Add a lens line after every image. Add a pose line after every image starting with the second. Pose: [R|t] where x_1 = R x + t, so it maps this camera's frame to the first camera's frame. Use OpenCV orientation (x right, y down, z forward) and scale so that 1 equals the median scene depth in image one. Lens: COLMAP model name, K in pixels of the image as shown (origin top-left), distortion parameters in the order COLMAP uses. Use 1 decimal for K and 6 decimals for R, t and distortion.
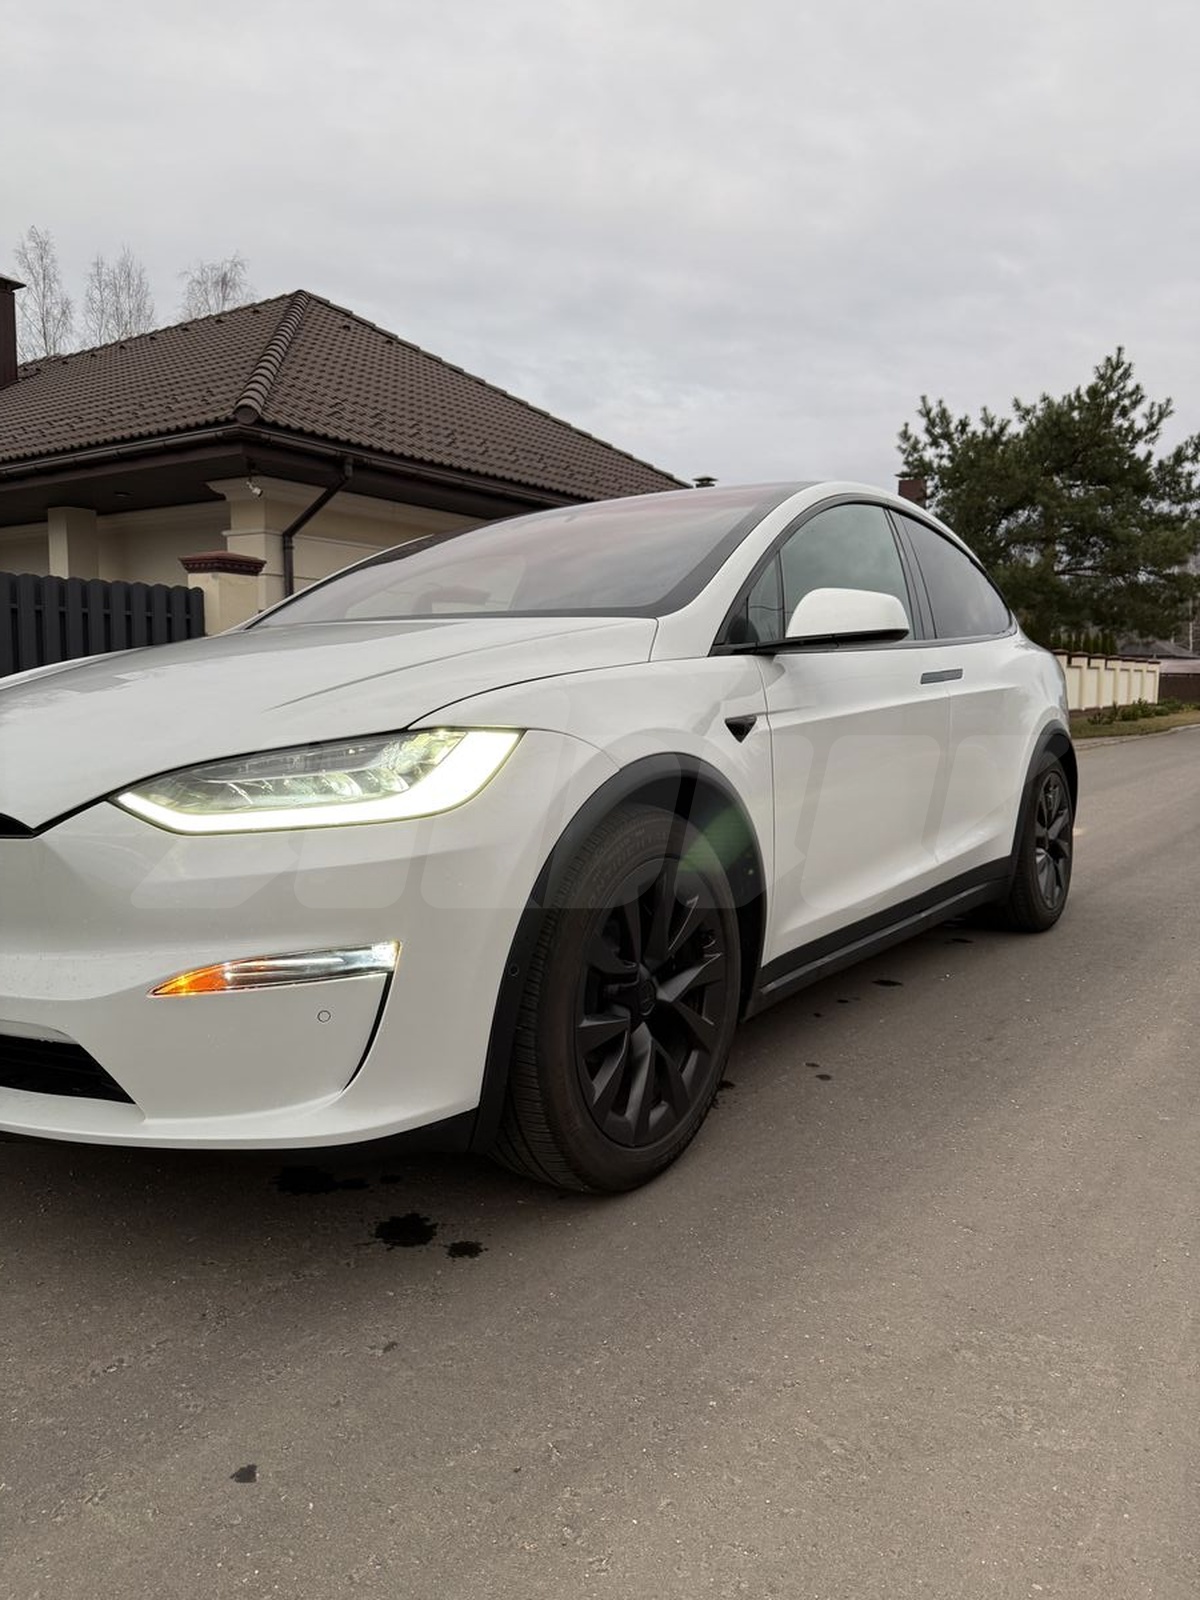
lens RADIAL K [[1138.5, 0, 602.9], [0, 1138.5, 796.8], [0, 0, 1]] dist [0.051075, -0.048230]
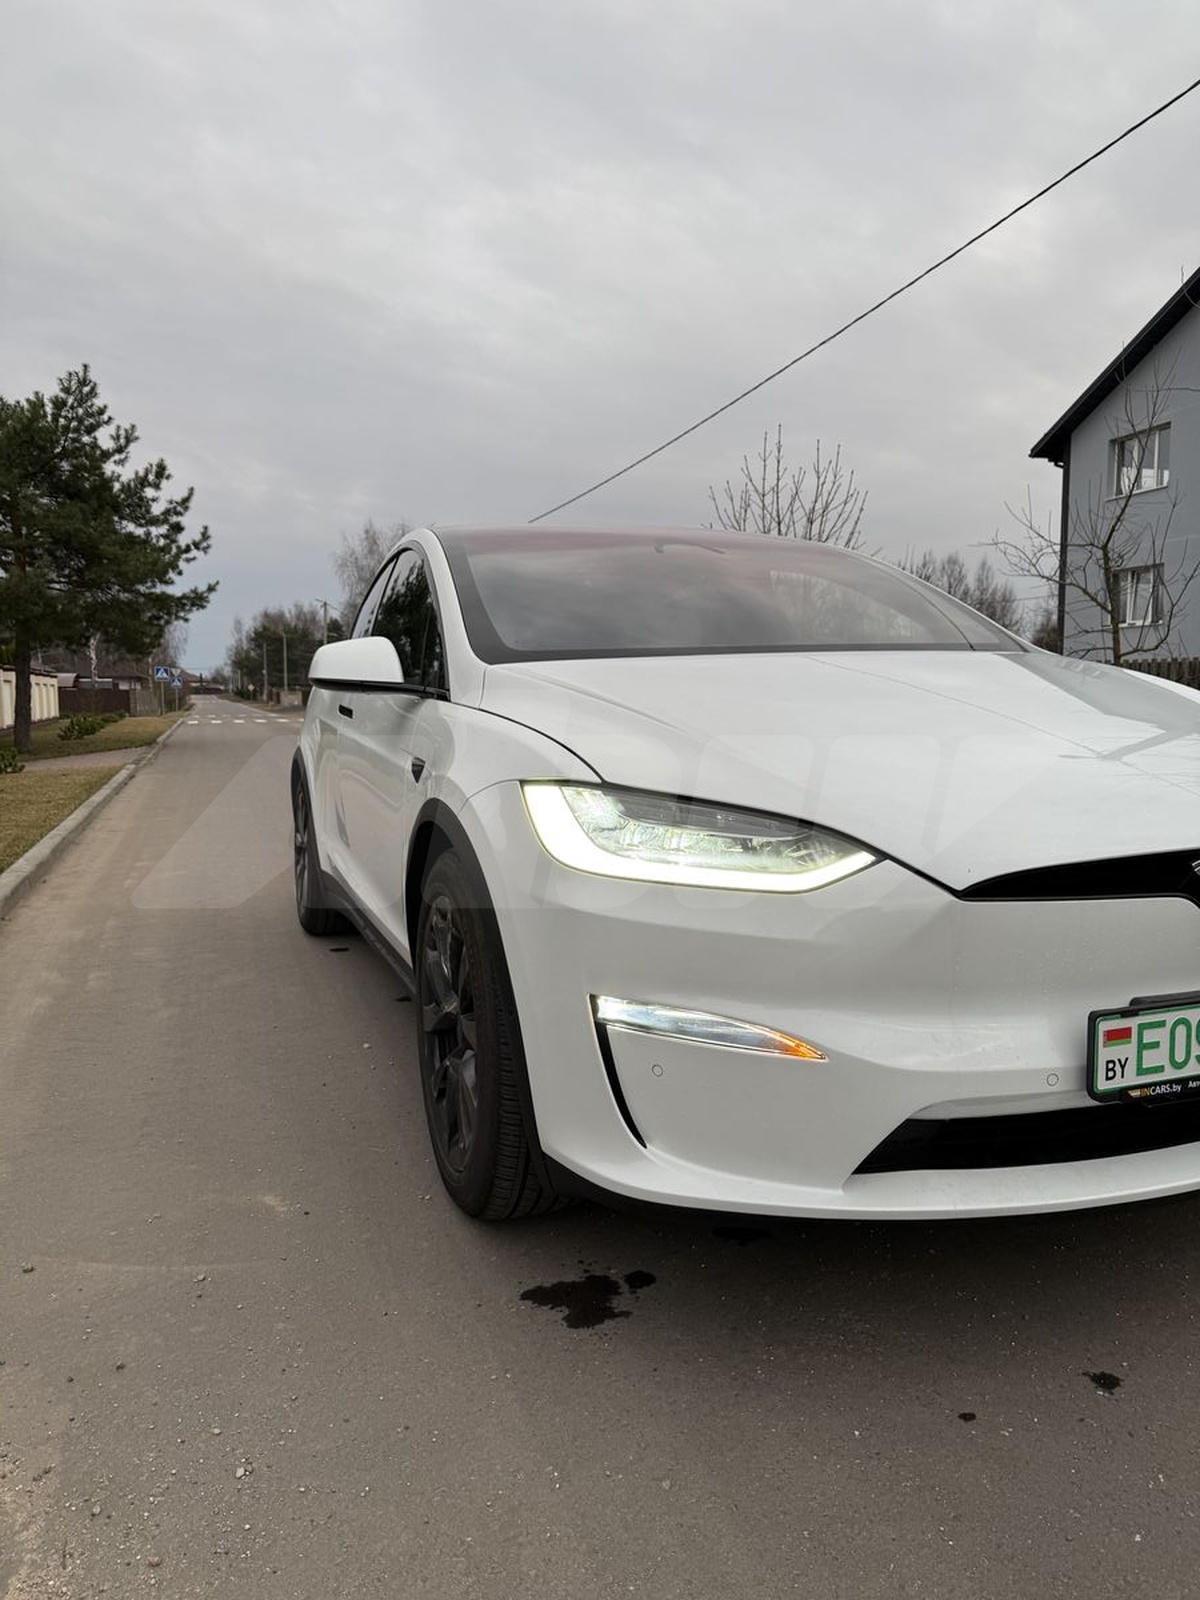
lens RADIAL K [[1138.5, 0, 597.8], [0, 1138.5, 788.5], [0, 0, 1]] dist [0.051075, -0.048230]
pose [[0.577406, -0.077905, 0.812732, -0.257928], [0.093174, 0.995221, 0.029202, -0.018072], [-0.811123, 0.058864, 0.581905, 0.139526]]
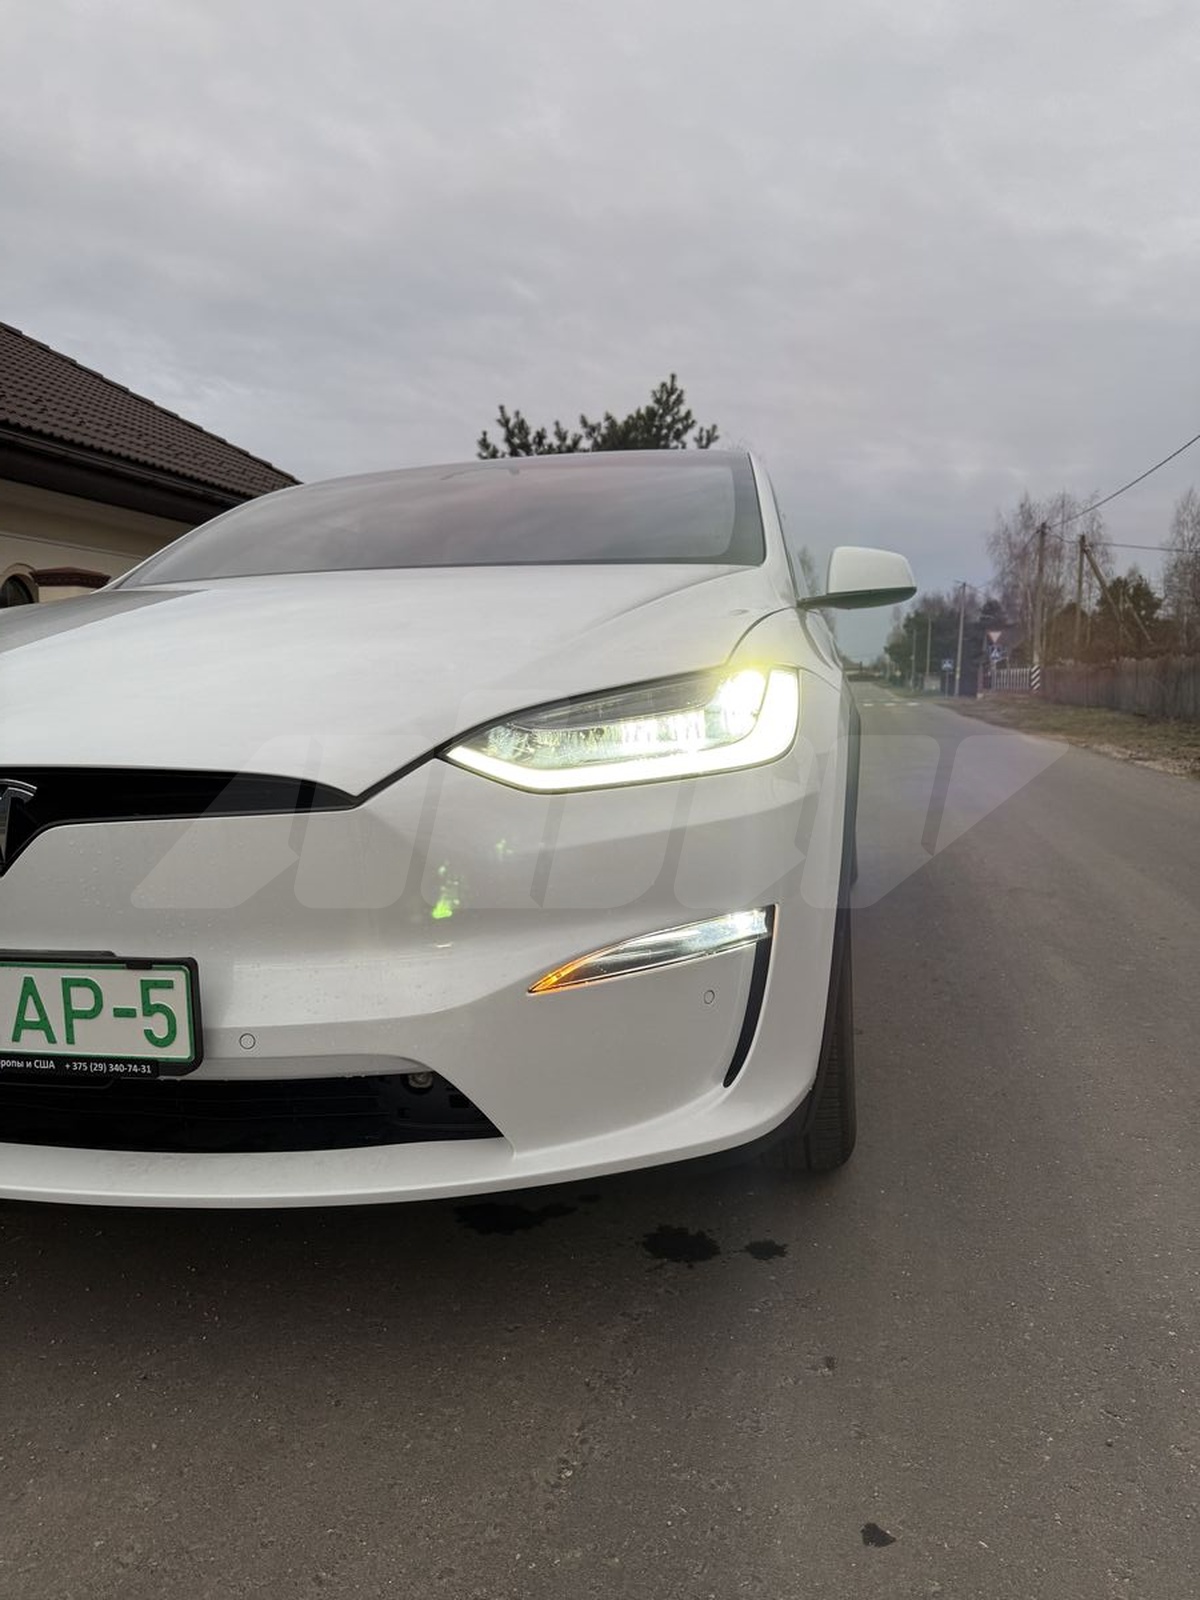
lens RADIAL K [[1138.5, 0, 598.0], [0, 1138.5, 809.9], [0, 0, 1]] dist [0.051075, -0.048230]
pose [[0.925988, -0.059520, 0.372832, -0.090042], [0.058193, 0.998195, 0.014823, 0.004952], [-0.373042, 0.007970, 0.927780, 0.034853]]
